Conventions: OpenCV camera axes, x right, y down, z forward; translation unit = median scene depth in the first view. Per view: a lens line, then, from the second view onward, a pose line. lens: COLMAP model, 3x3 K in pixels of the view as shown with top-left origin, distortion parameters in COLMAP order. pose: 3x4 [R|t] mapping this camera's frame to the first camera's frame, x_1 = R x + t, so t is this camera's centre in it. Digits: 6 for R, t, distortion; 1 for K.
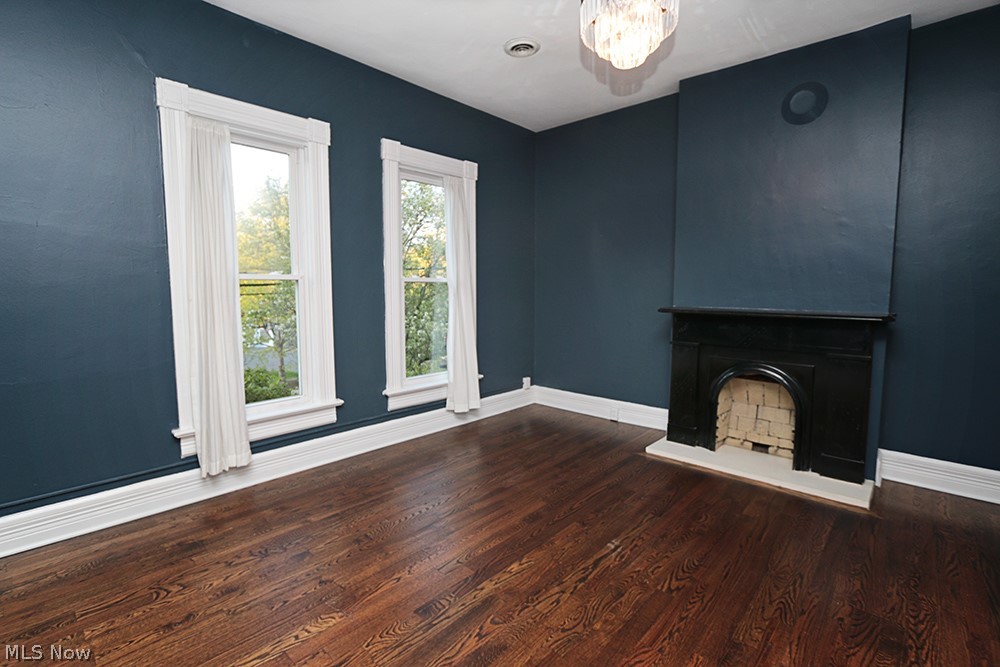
lens RADIAL K [[454.1, 0, 501.8], [0, 454.1, 332.2], [0, 0, 1]] dist [-0.021444, 0.002850]
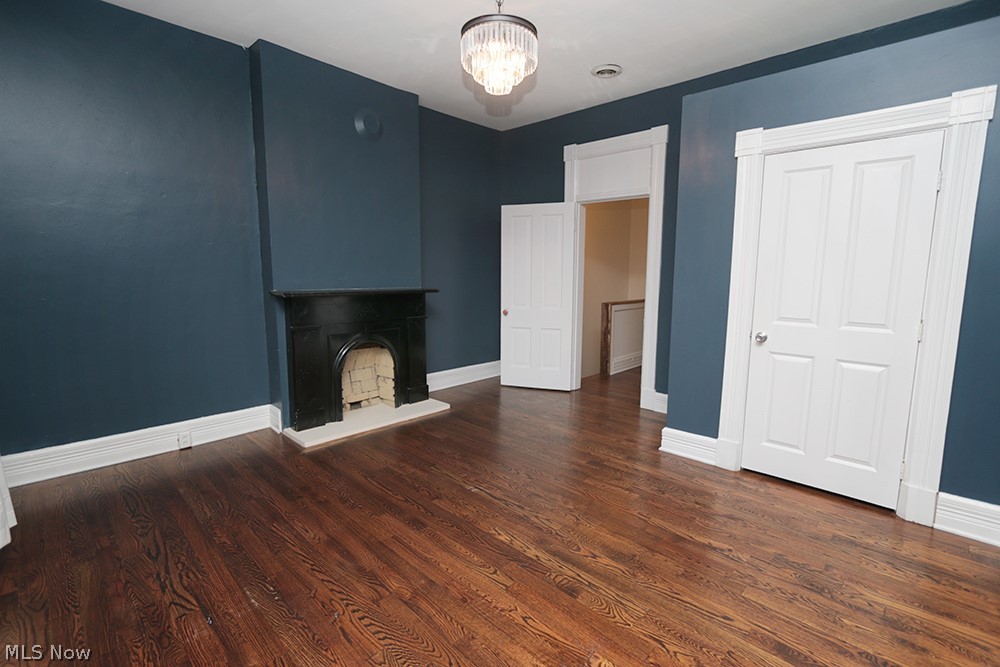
lens RADIAL K [[454.1, 0, 501.4], [0, 454.1, 331.9], [0, 0, 1]] dist [-0.021444, 0.002850]
pose [[0.011343, -0.133360, 0.991003, -0.674745], [0.087188, 0.987424, 0.131881, -0.069171], [-0.996127, 0.084907, 0.022828, 0.660198]]
